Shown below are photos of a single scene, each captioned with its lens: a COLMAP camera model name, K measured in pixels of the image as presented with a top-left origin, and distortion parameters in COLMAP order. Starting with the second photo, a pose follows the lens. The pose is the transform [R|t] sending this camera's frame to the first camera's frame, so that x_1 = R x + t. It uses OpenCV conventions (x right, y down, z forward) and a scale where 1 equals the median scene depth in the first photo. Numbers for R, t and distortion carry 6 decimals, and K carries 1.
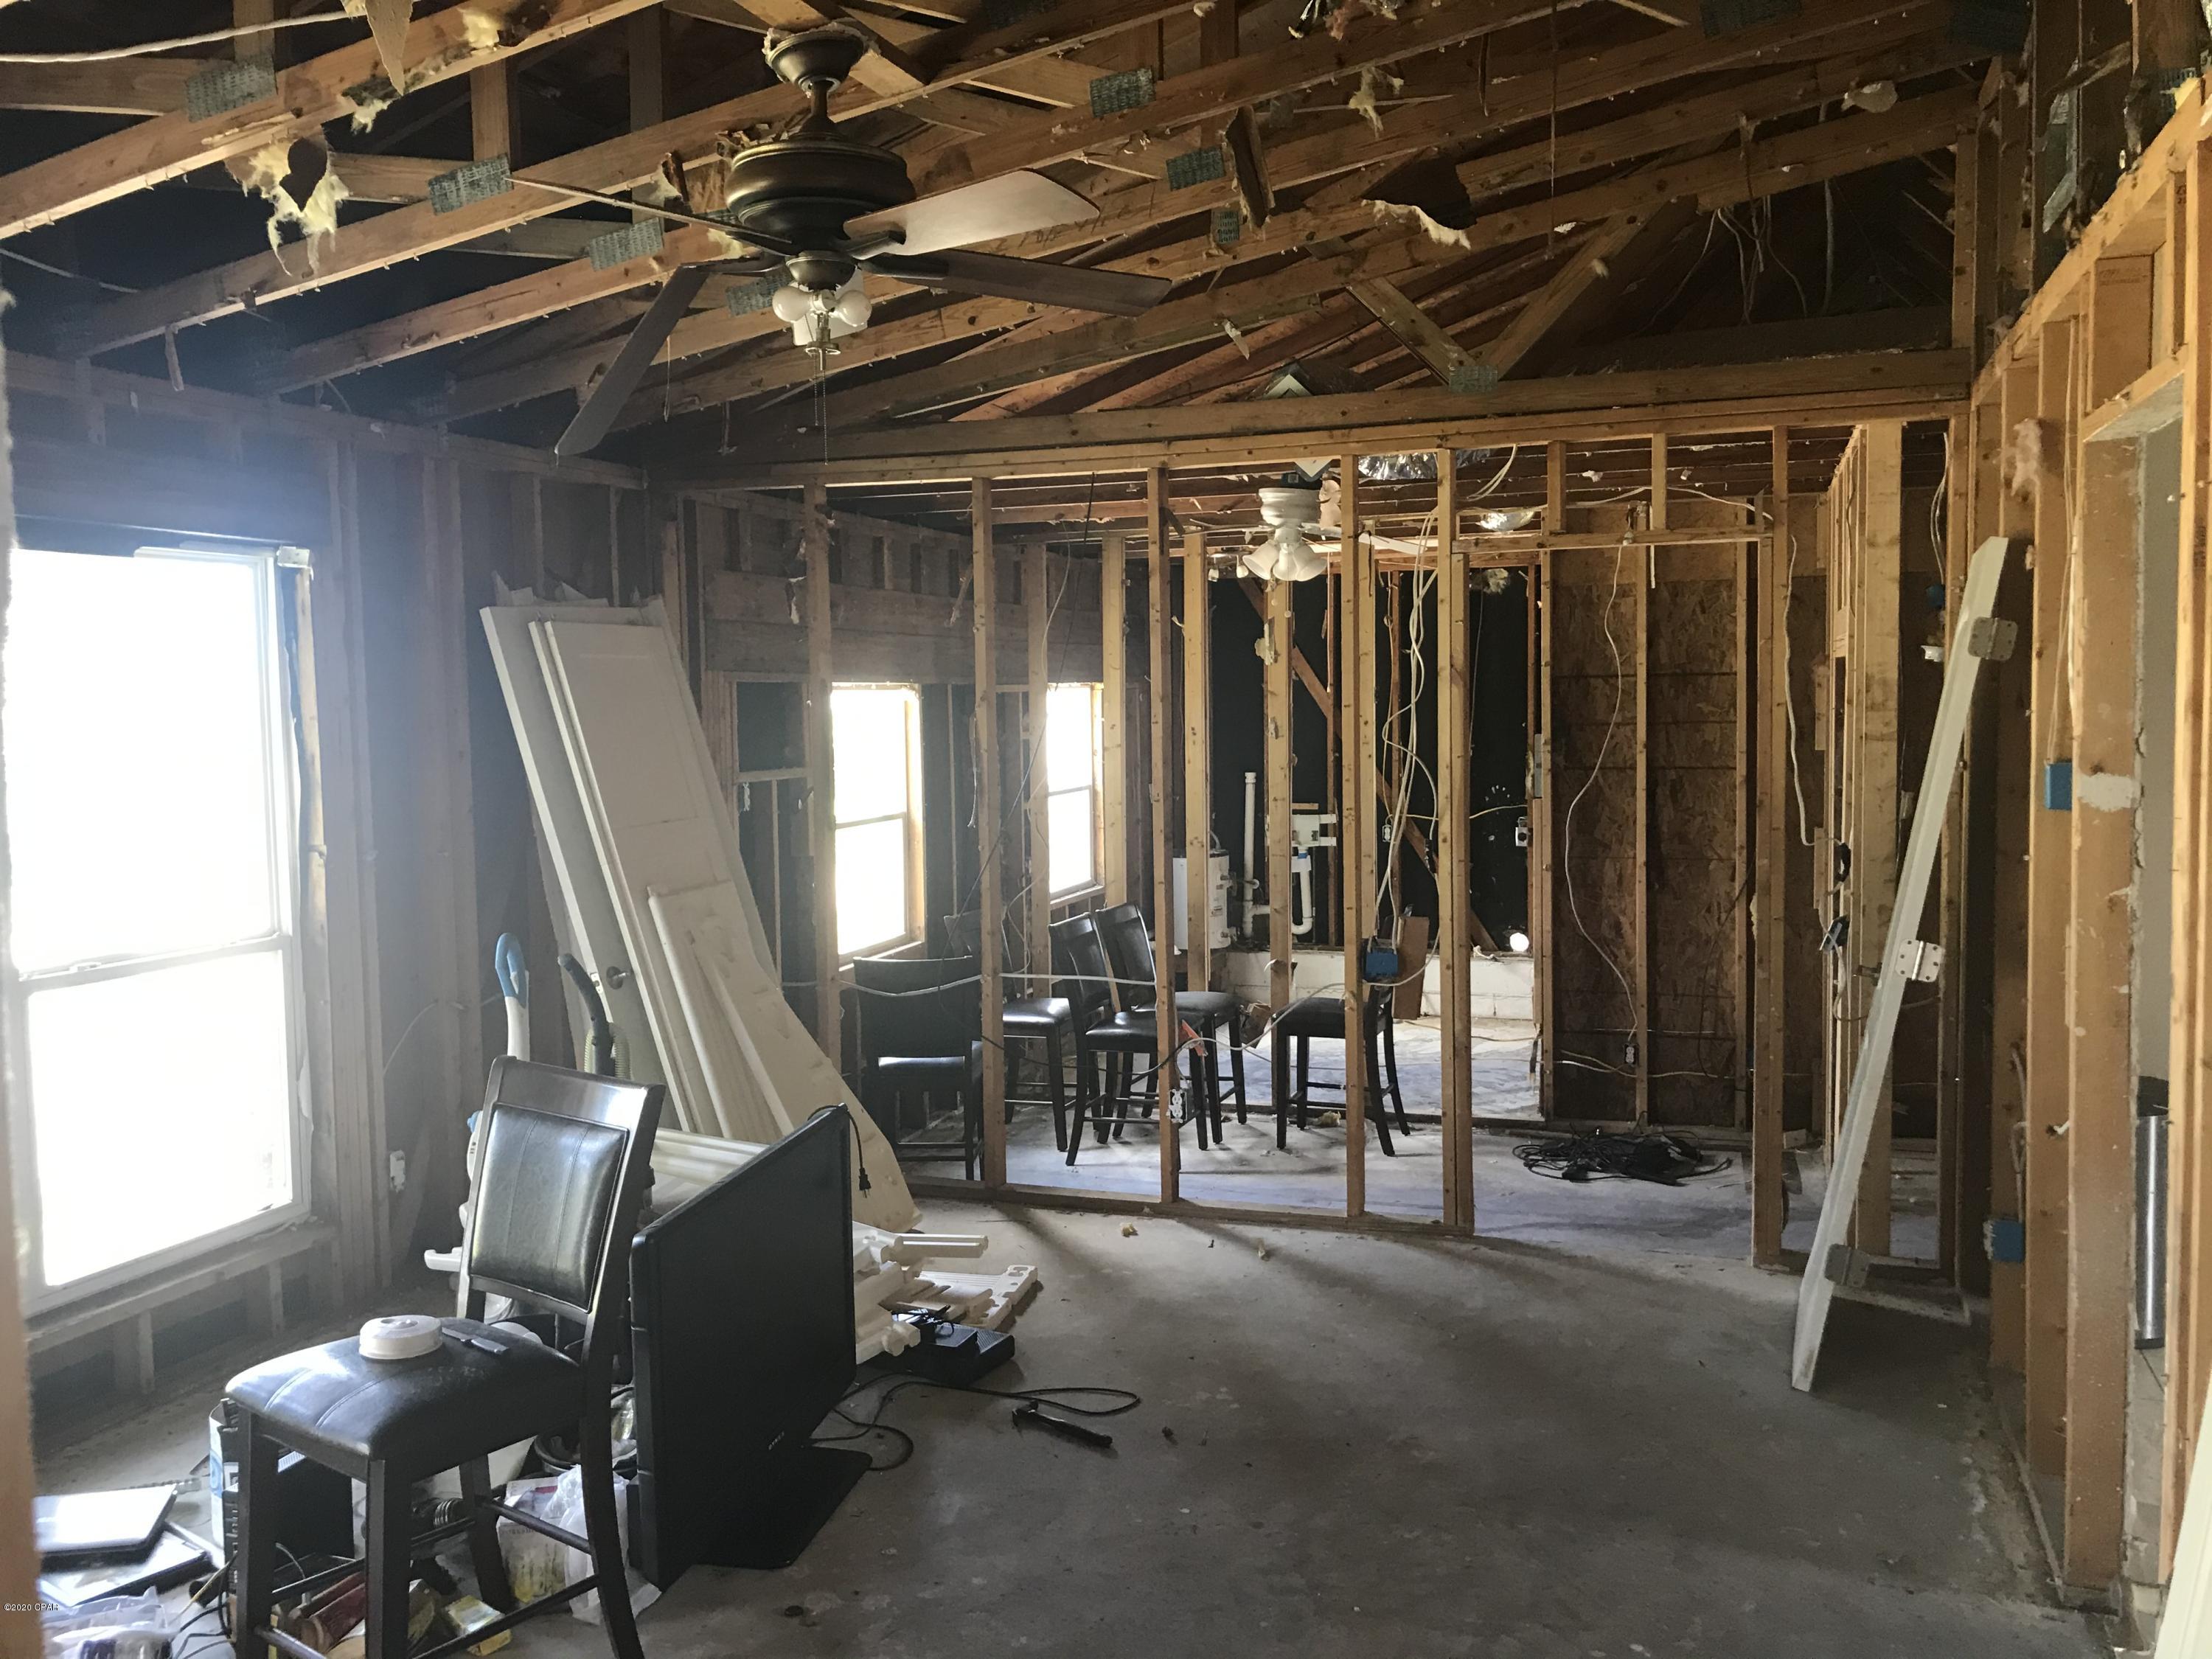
lens RADIAL K [[1841.8, 0, 1098.6], [0, 1841.8, 823.6], [0, 0, 1]] dist [0.030925, -0.007402]
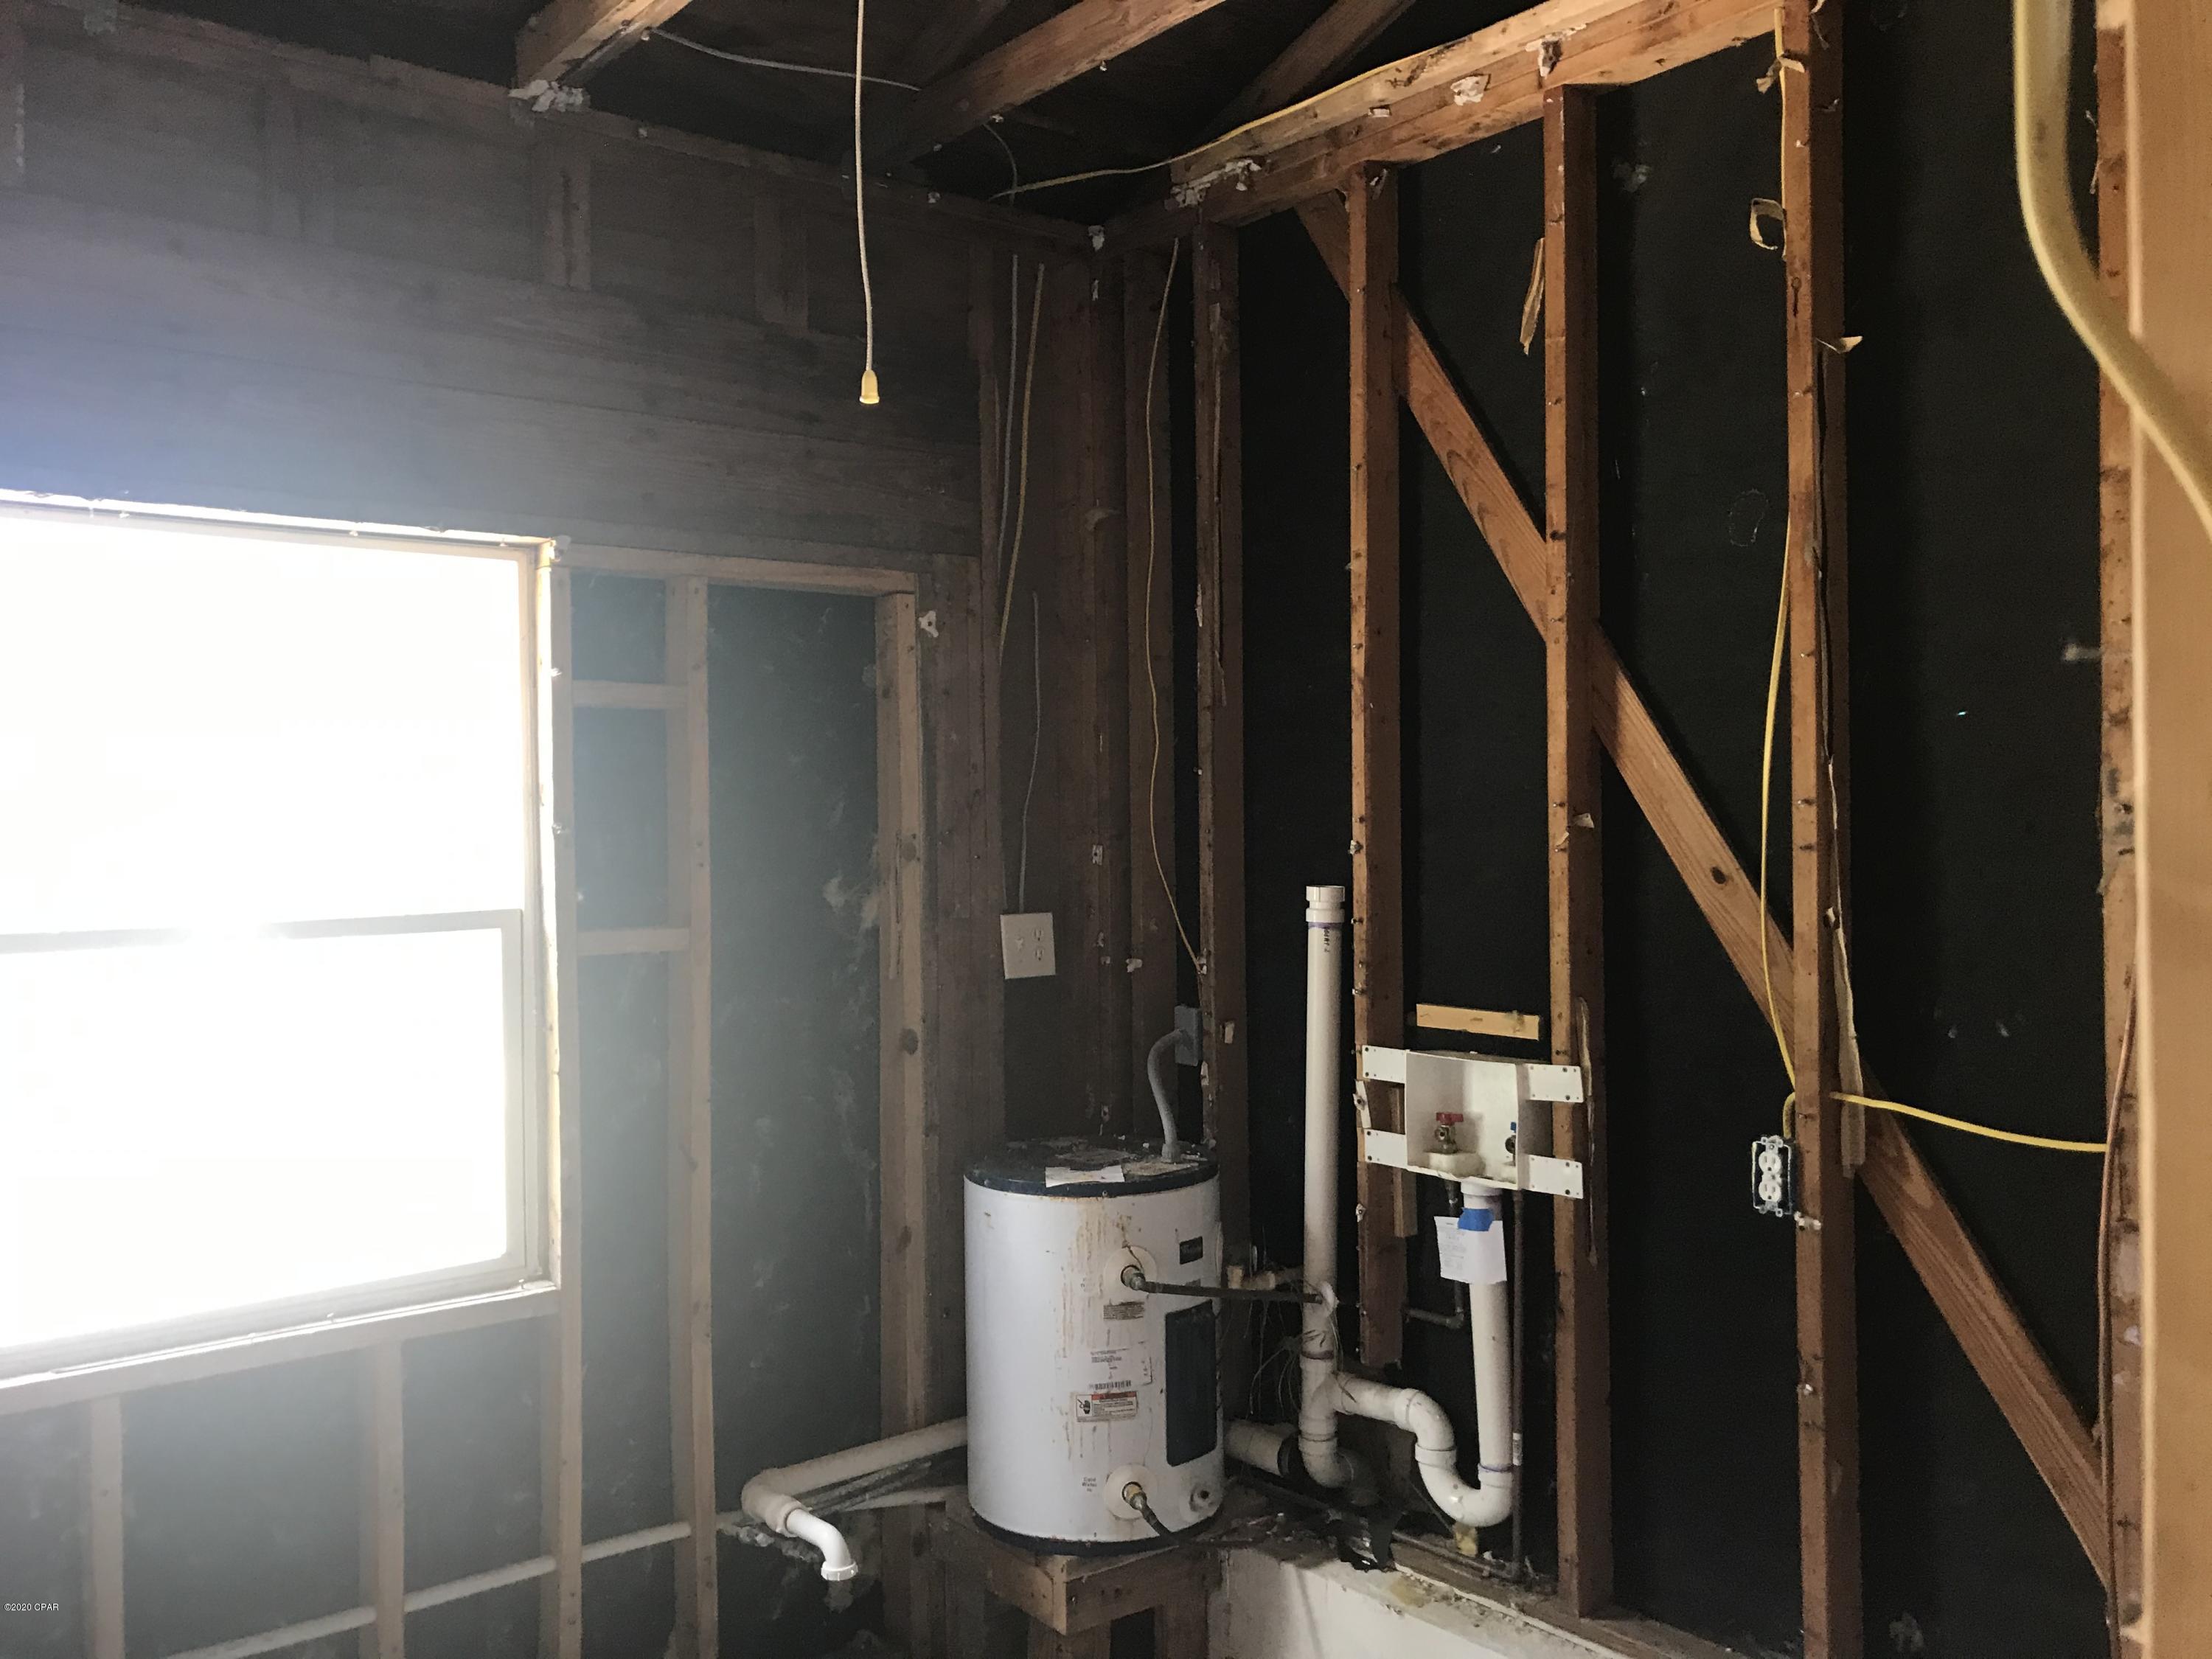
lens RADIAL K [[1841.8, 0, 1104.7], [0, 1841.8, 833.8], [0, 0, 1]] dist [0.030925, -0.007402]
pose [[0.858387, 0.005102, -0.512977, 0.198271], [-0.038867, 0.997723, -0.055114, -0.019819], [0.511528, 0.067247, 0.856631, 0.751726]]
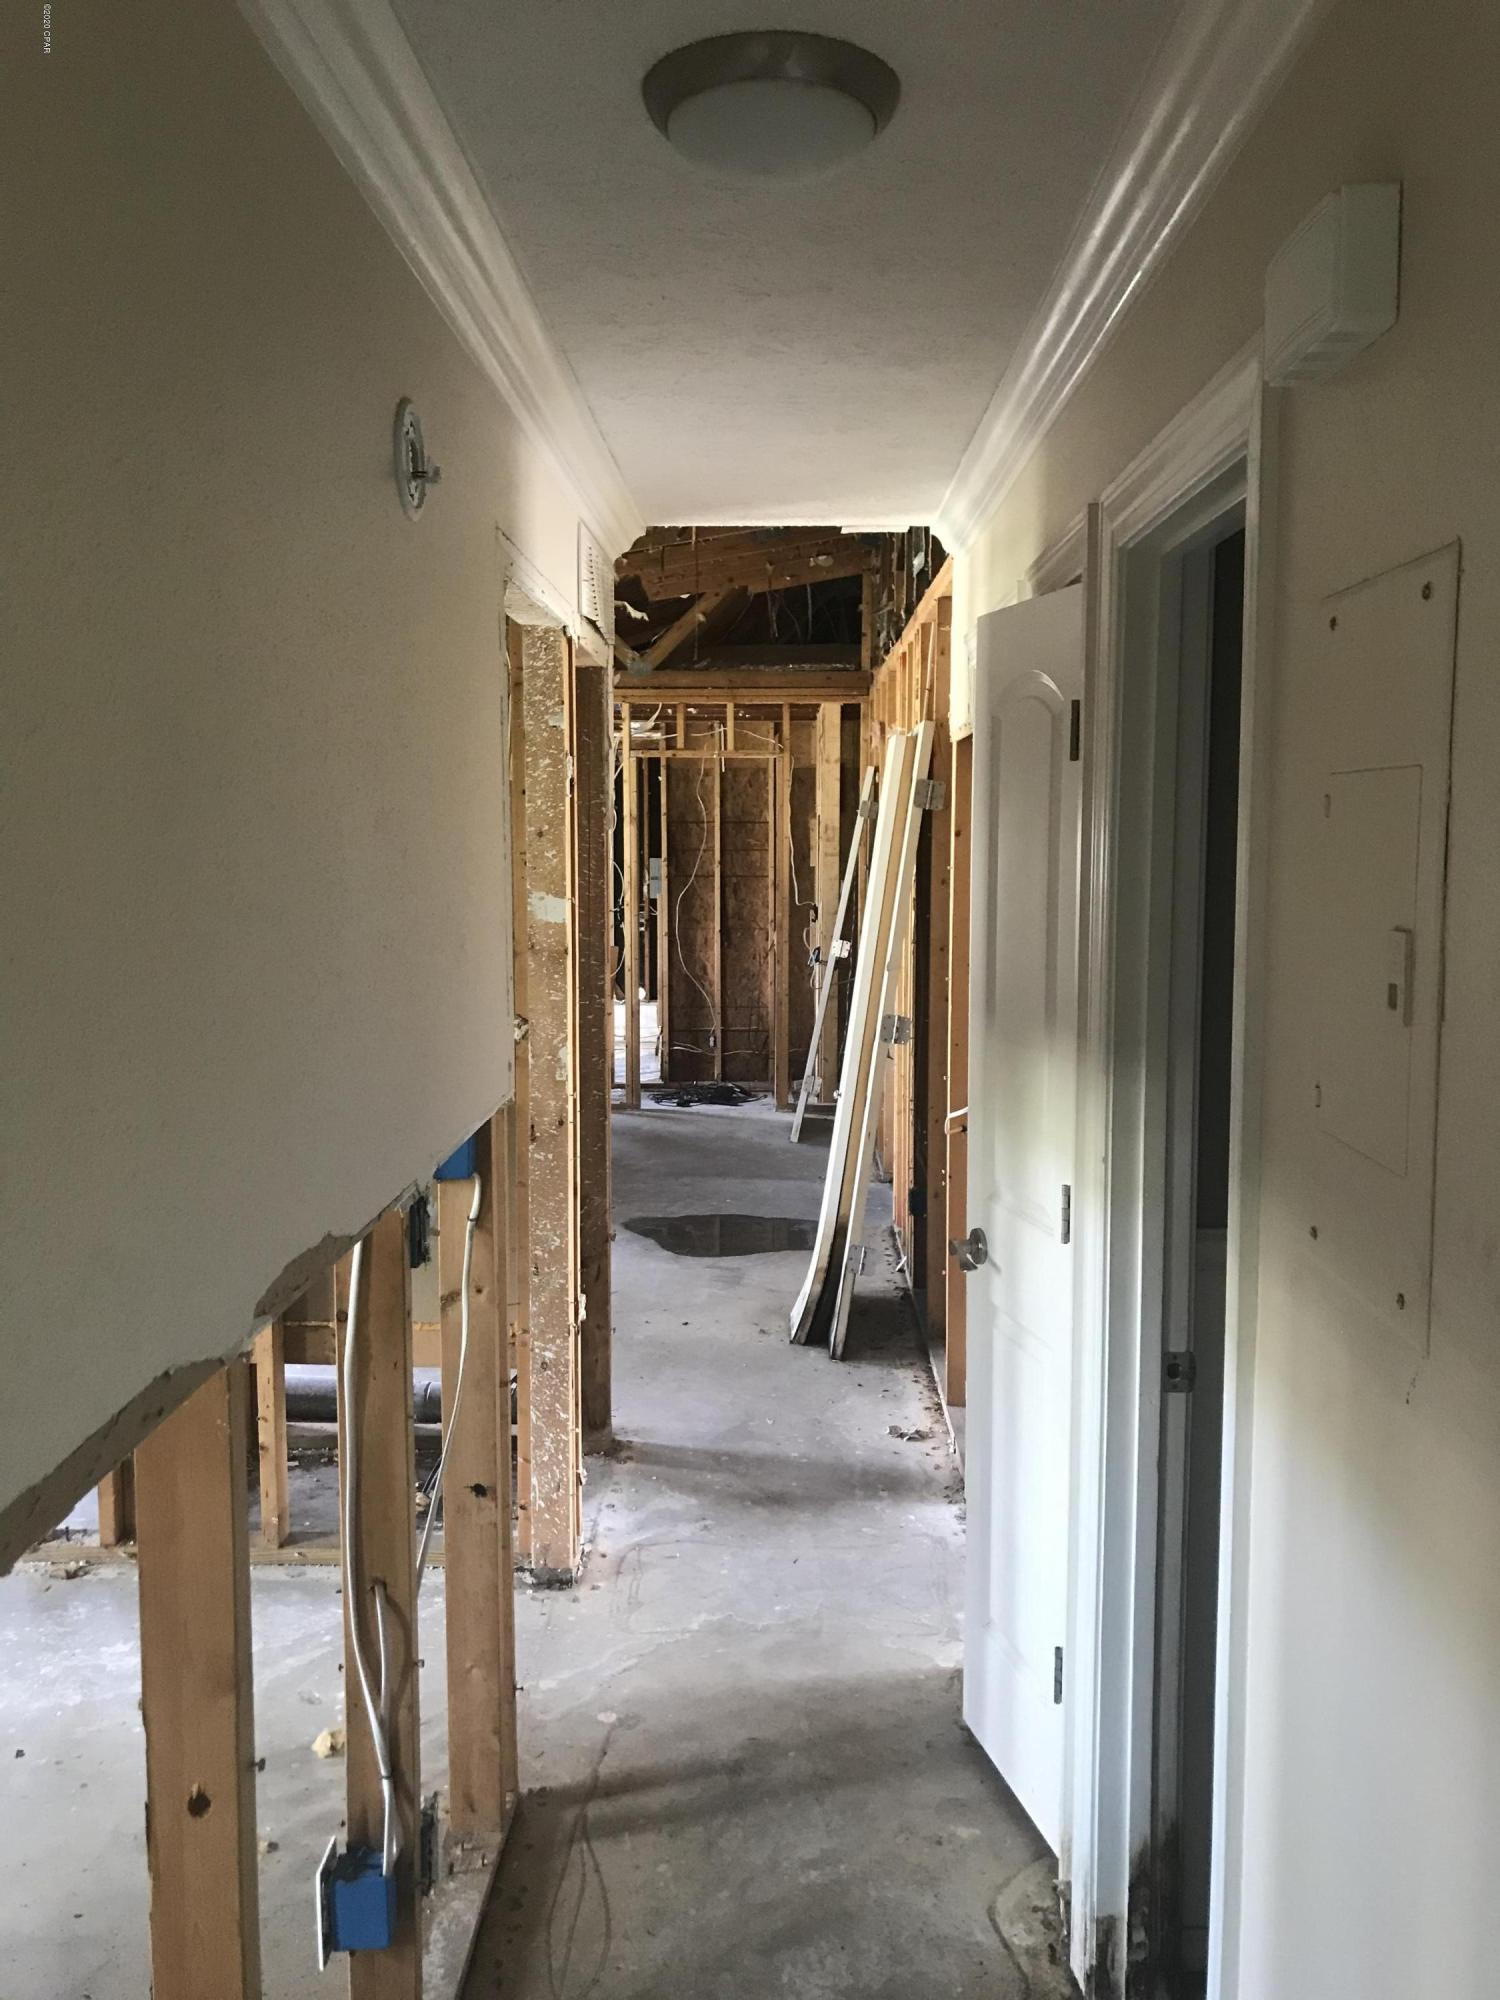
lens RADIAL K [[1665.3, 0, 750.4], [0, 1665.3, 1002.3], [0, 0, 1]] dist [0.030925, -0.007402]
pose [[0.949959, -0.012756, 0.312113, -0.171304], [0.003418, 0.999530, 0.030449, 0.042395], [-0.312354, -0.027859, 0.949557, -0.513282]]
